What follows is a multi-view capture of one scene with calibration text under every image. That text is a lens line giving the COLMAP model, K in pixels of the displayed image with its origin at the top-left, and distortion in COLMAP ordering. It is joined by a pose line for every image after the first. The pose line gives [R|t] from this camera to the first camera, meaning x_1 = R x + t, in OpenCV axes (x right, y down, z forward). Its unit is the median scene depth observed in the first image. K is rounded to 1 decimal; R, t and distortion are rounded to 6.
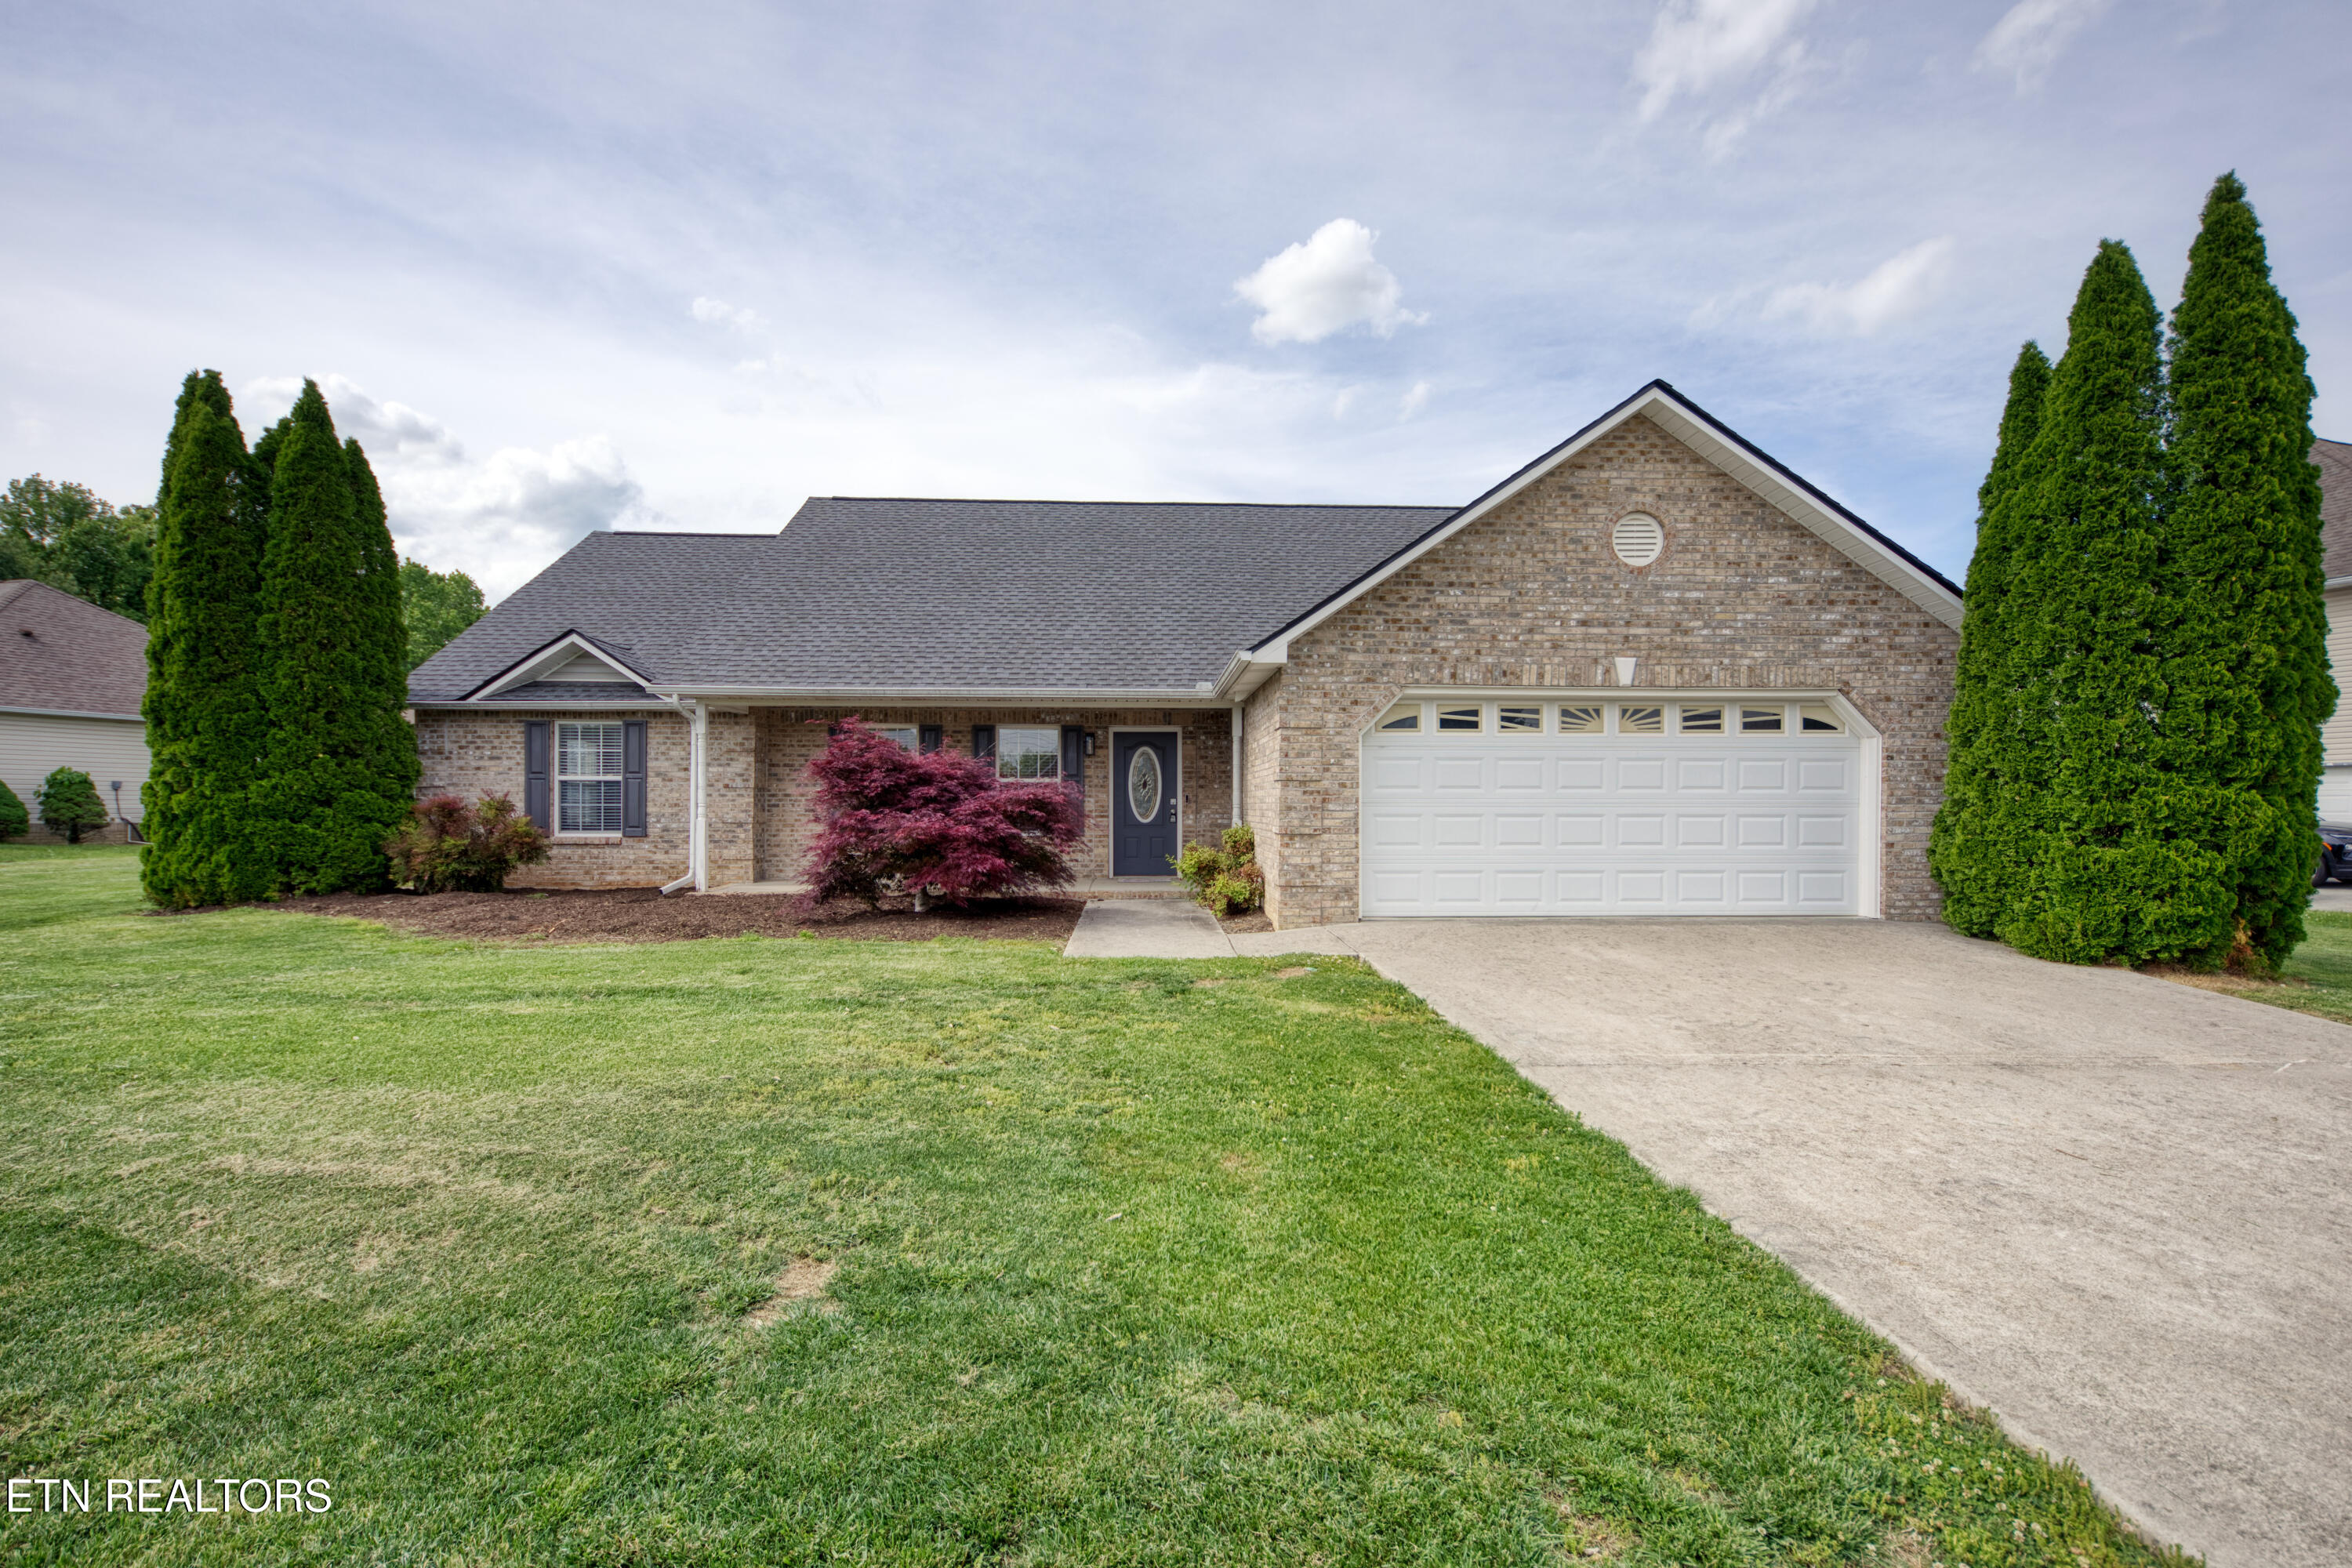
lens RADIAL K [[1109.2, 0, 1180.8], [0, 1109.2, 791.4], [0, 0, 1]] dist [0.016701, -0.001196]
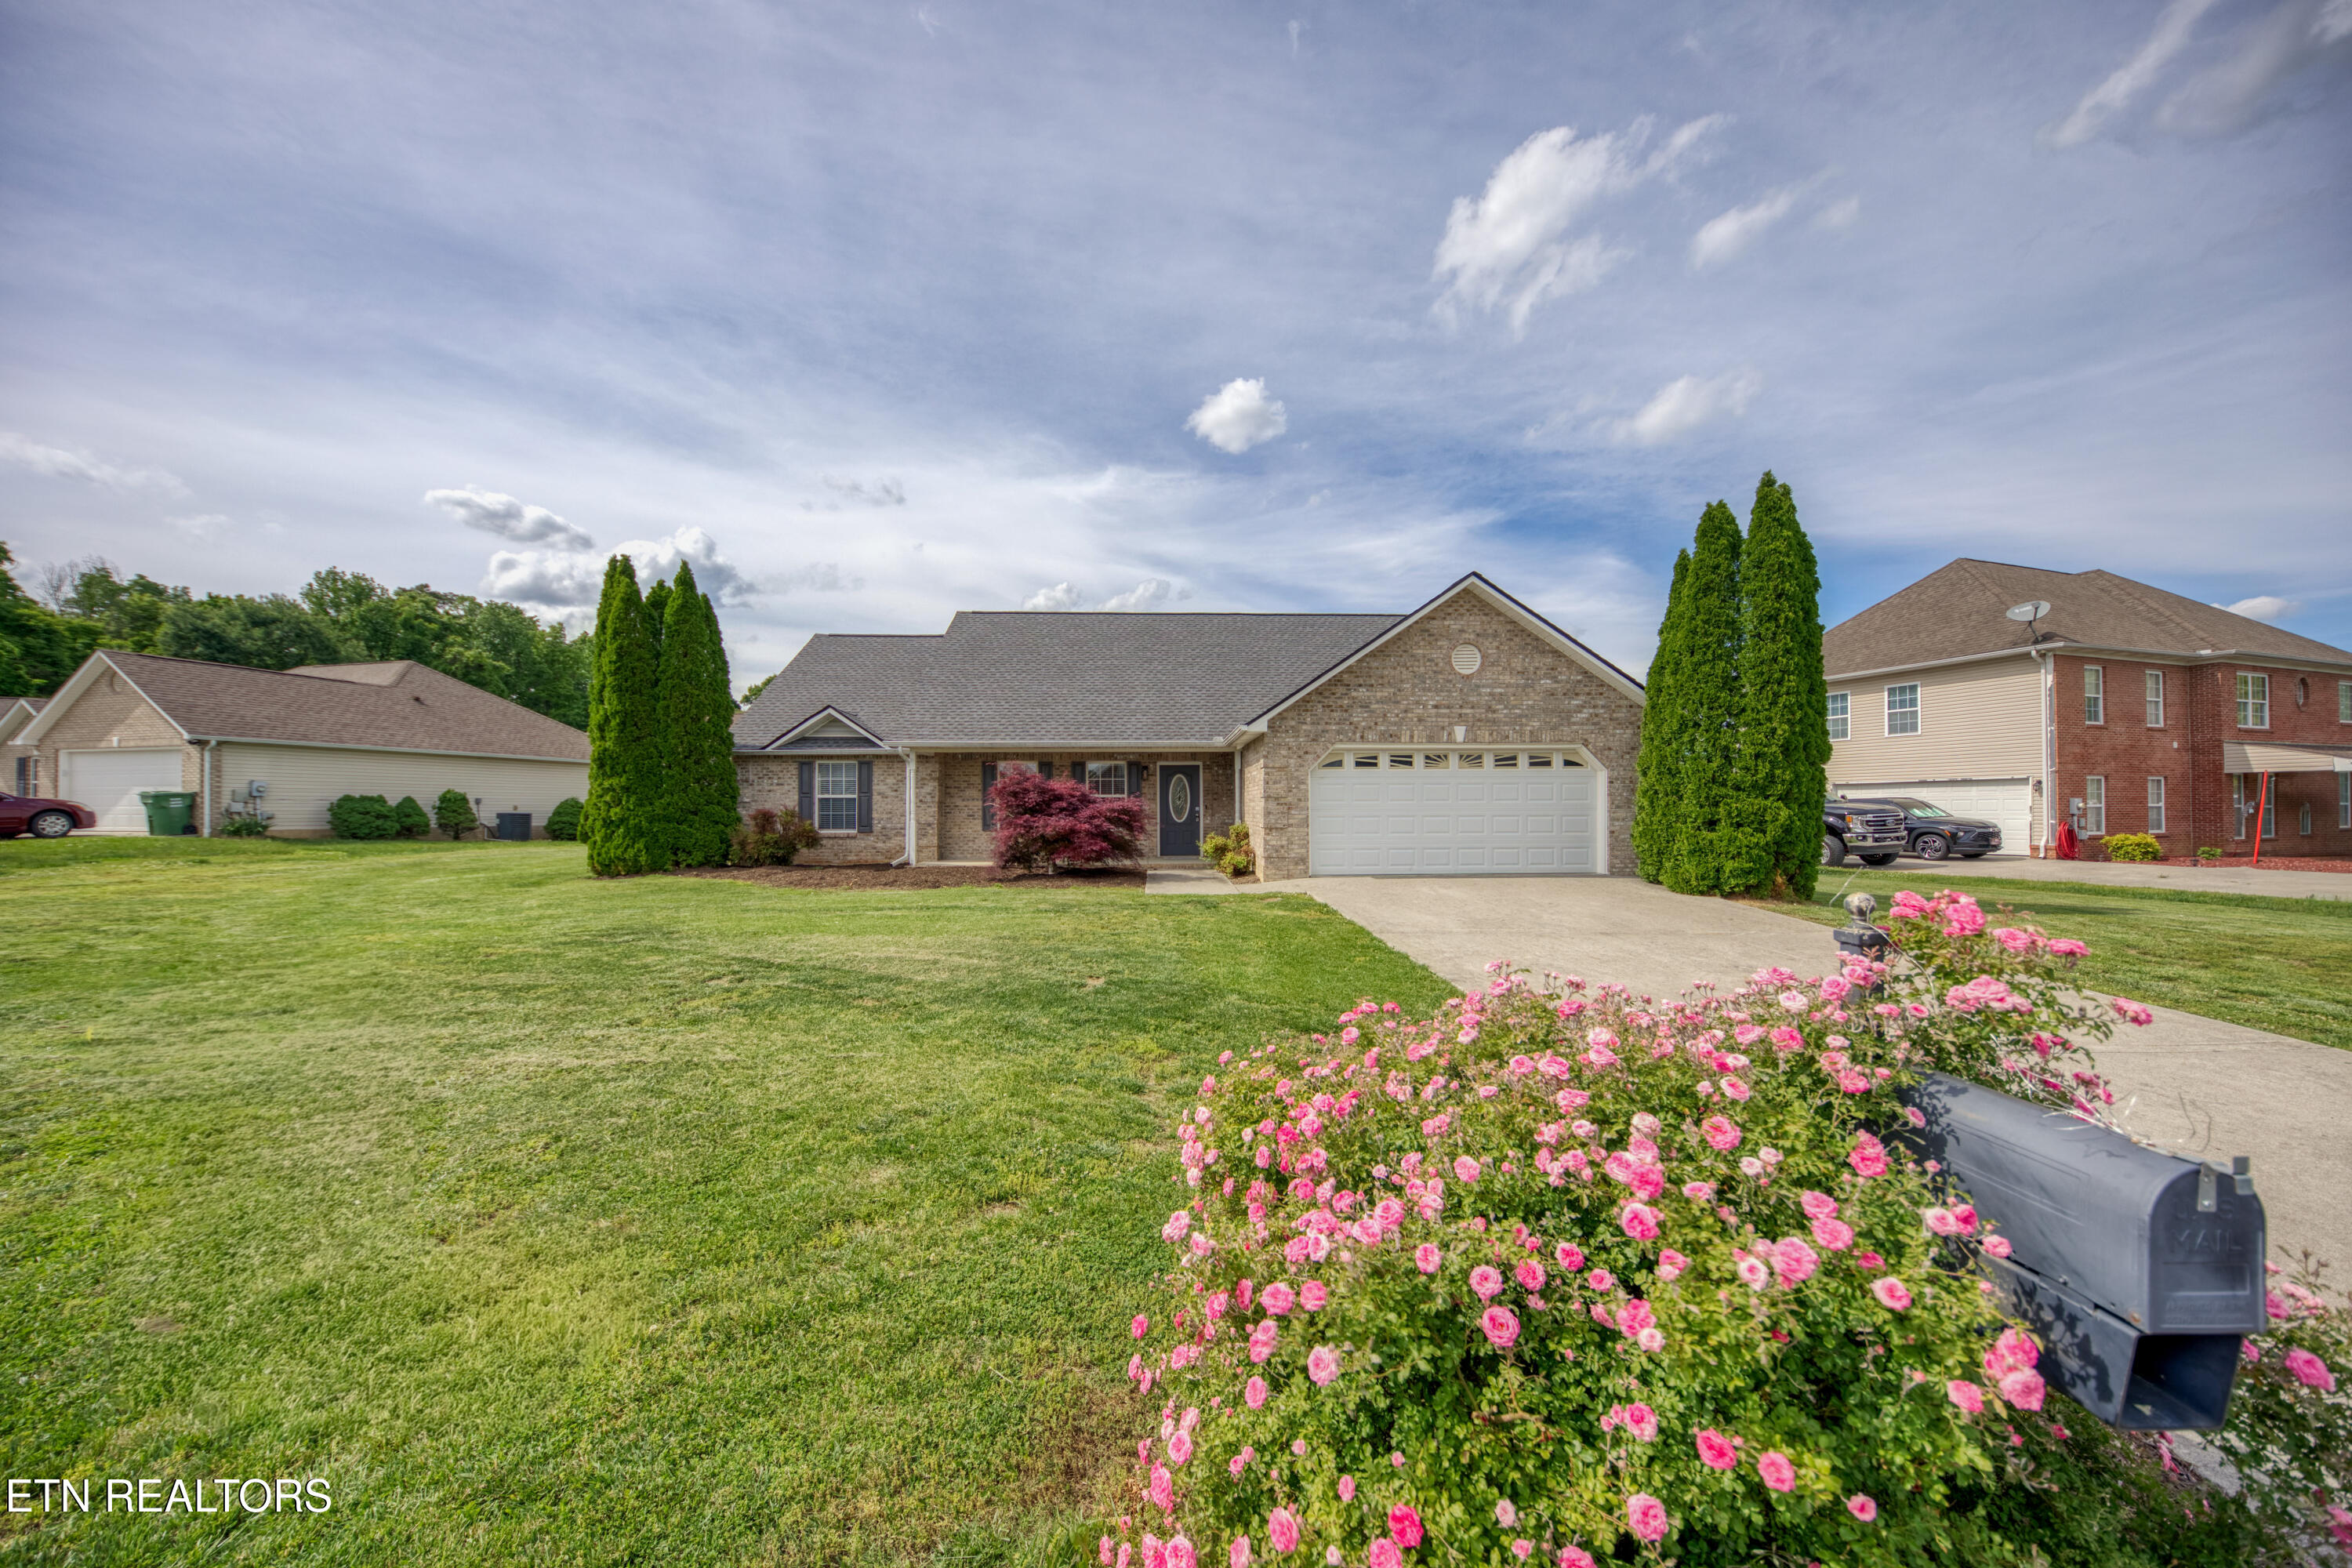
lens RADIAL K [[826.3, 0, 1194.8], [0, 826.3, 793.8], [0, 0, 1]] dist [0.018092, -0.000146]
pose [[0.999978, -0.005656, 0.003587, -0.024179], [0.005680, 0.999961, -0.006691, -0.007028], [-0.003549, 0.006711, 0.999971, -0.302096]]
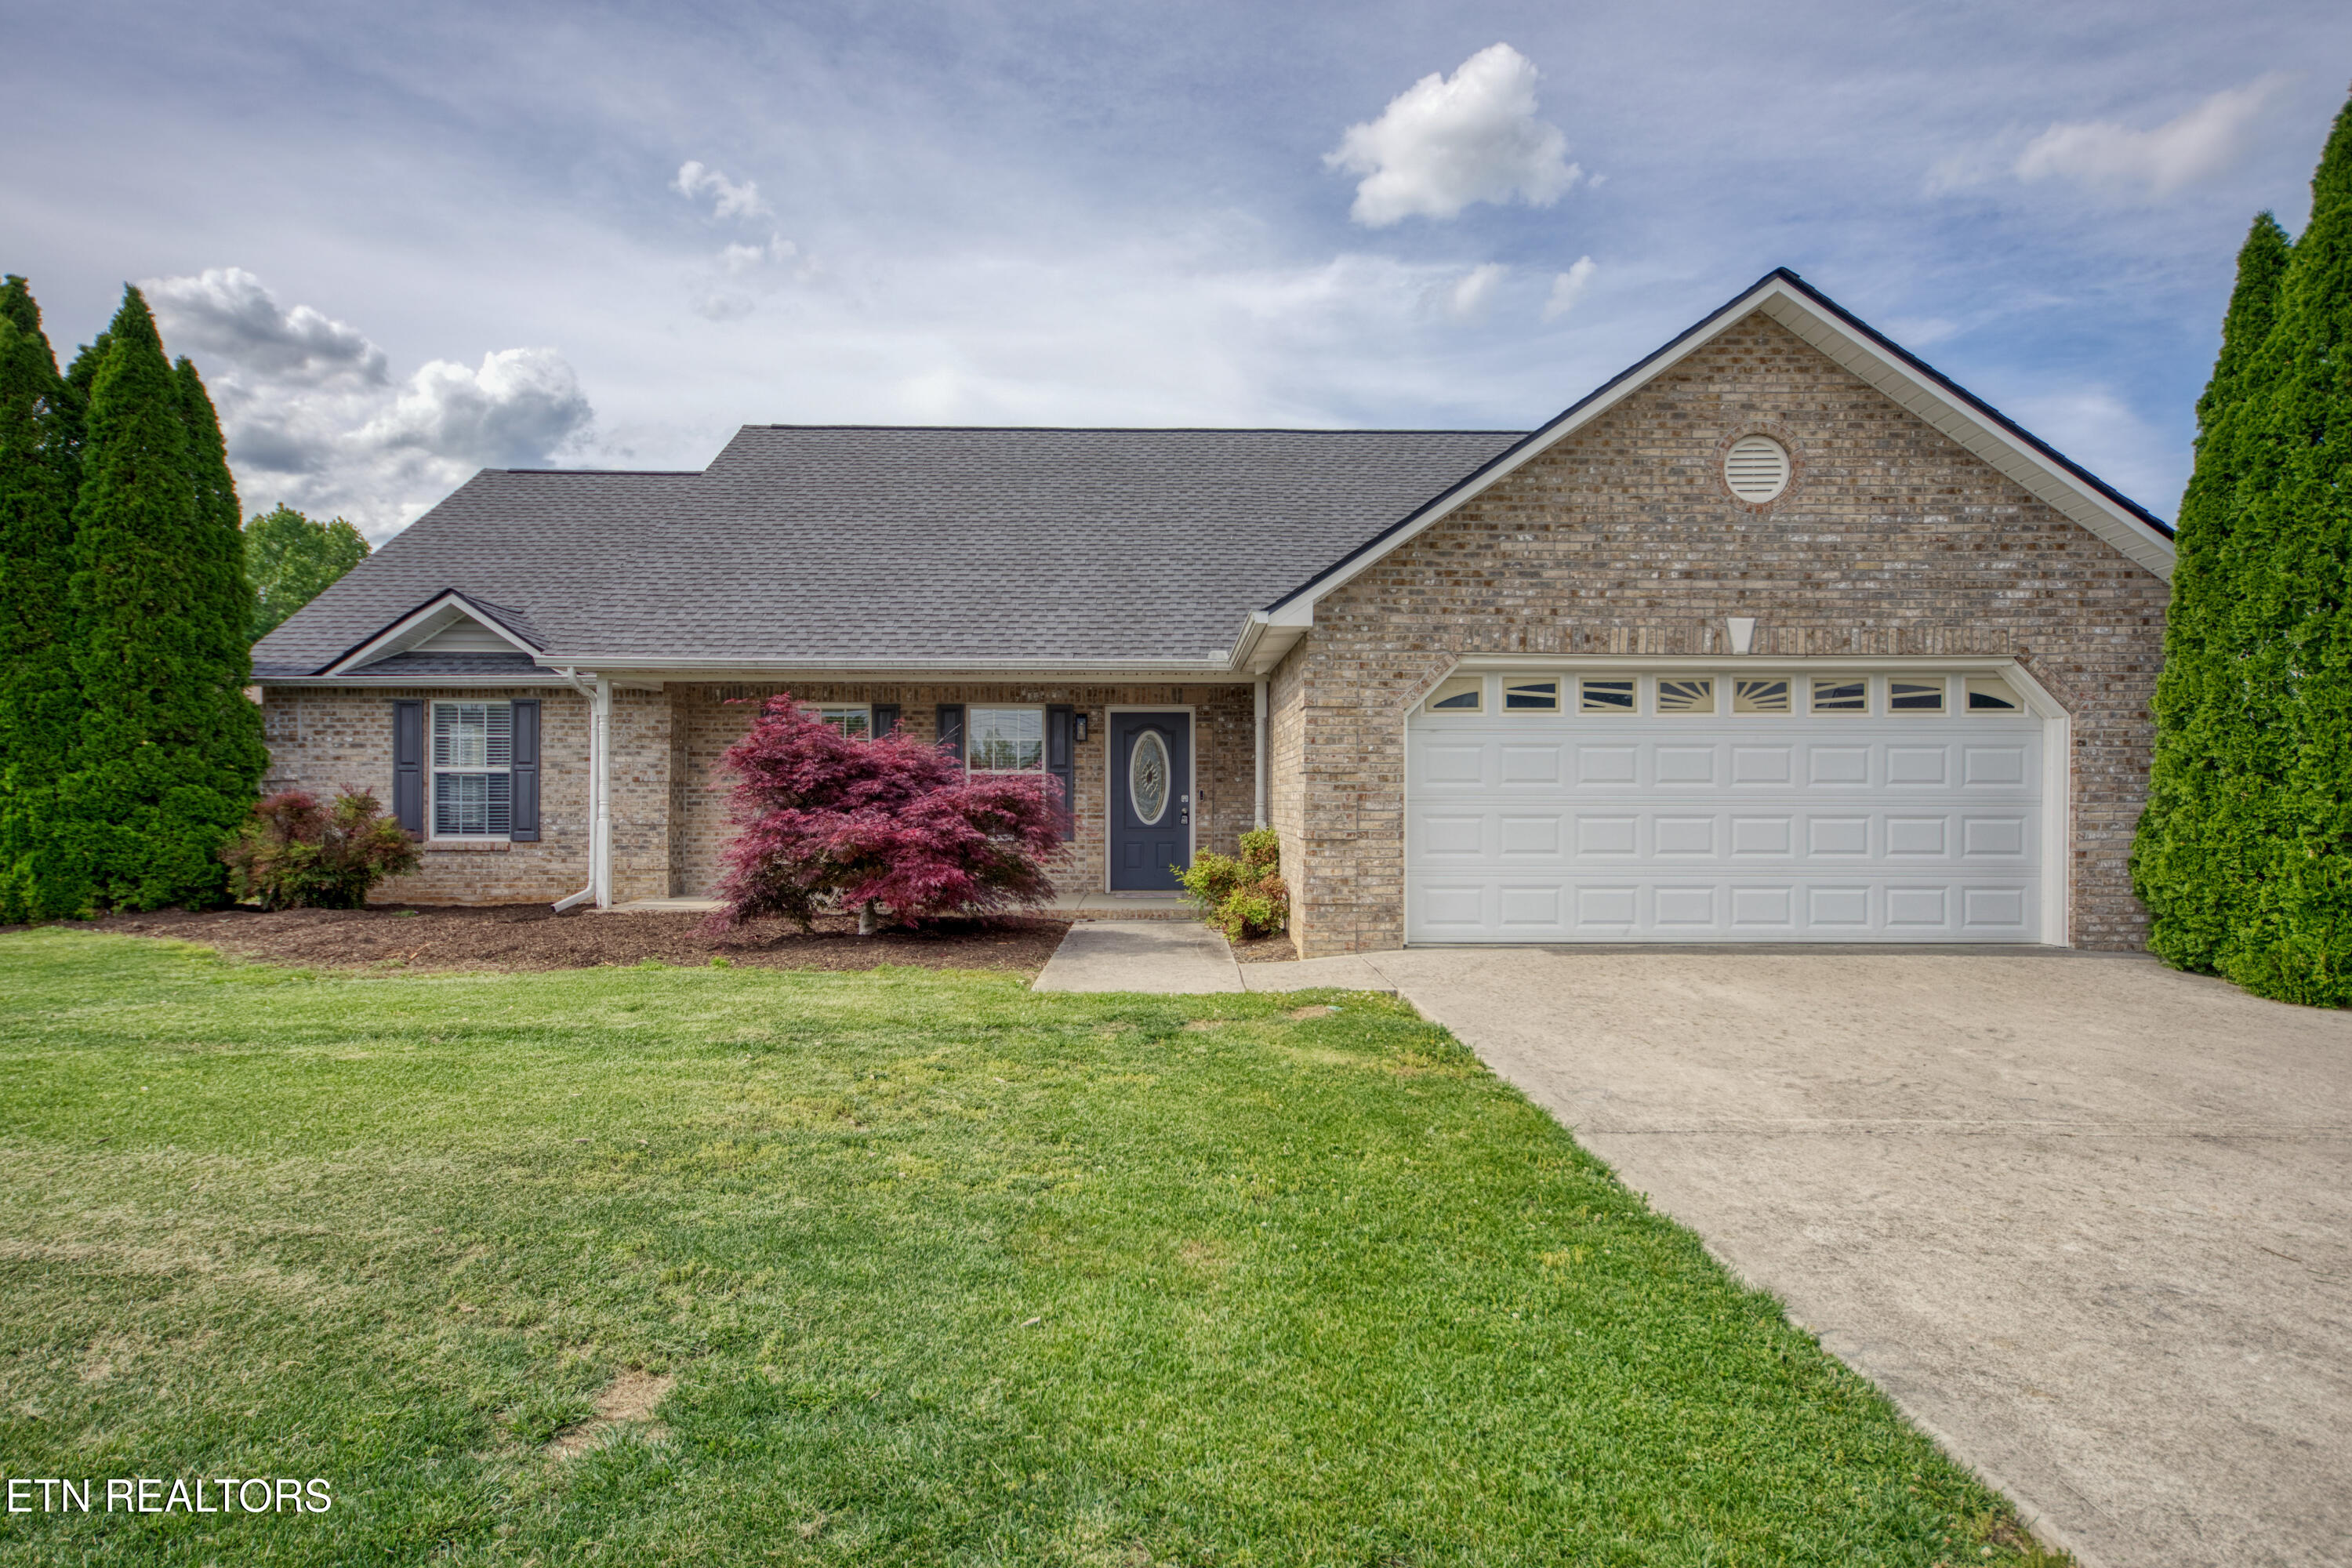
lens RADIAL K [[1368.6, 0, 1170.6], [0, 1368.6, 784.5], [0, 0, 1]] dist [0.018394, 0.001256]
pose [[0.999543, -0.000149, -0.030221, 0.021327], [0.000125, 1.000000, -0.000816, -0.000459], [0.030221, 0.000812, 0.999543, 0.005861]]
